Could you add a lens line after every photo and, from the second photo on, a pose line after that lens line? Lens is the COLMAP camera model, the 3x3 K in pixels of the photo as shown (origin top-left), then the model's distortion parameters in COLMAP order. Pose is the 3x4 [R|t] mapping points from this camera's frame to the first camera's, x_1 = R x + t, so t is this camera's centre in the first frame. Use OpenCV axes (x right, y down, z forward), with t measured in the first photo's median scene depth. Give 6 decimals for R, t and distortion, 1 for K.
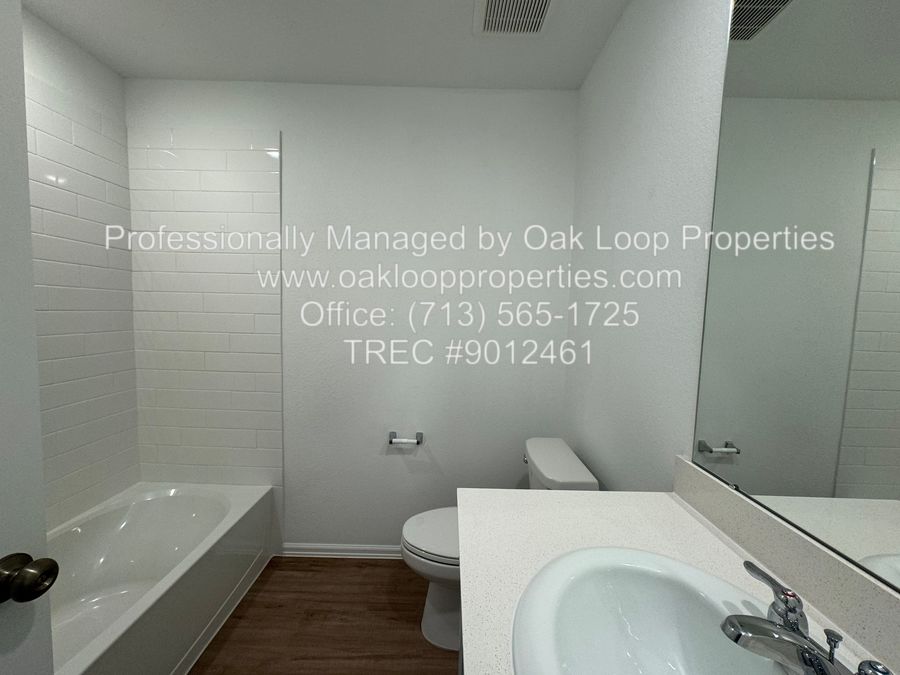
lens RADIAL K [[357.0, 0, 449.8], [0, 357.0, 336.4], [0, 0, 1]] dist [-0.002189, 0.000689]
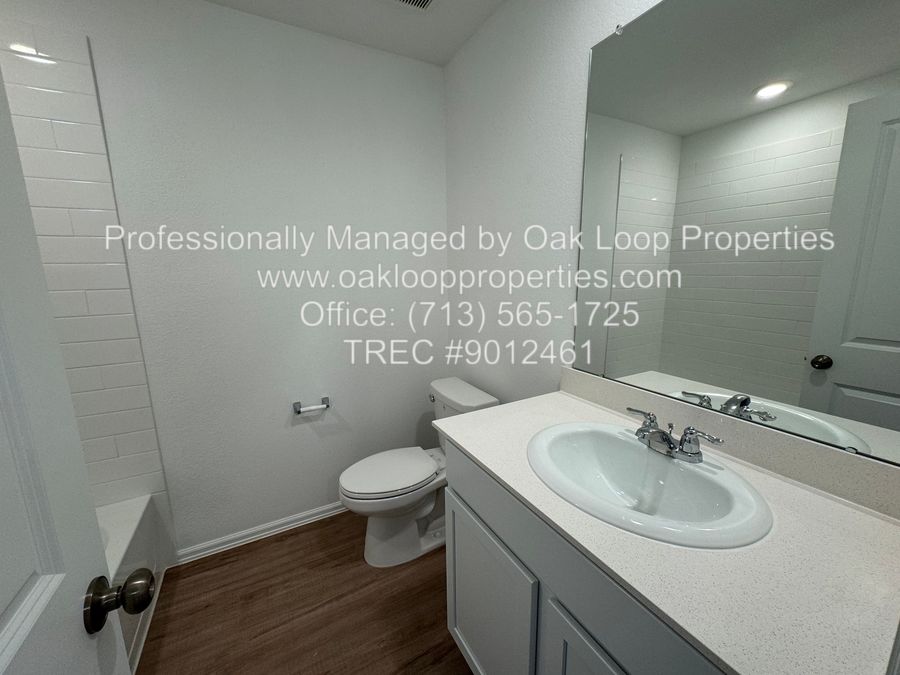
lens RADIAL K [[357.0, 0, 449.8], [0, 357.0, 336.4], [0, 0, 1]] dist [-0.002189, 0.000689]
pose [[0.876702, -0.124449, 0.464657, -0.256761], [0.069981, 0.988675, 0.132759, -0.013241], [-0.475916, -0.083873, 0.875482, -0.046465]]
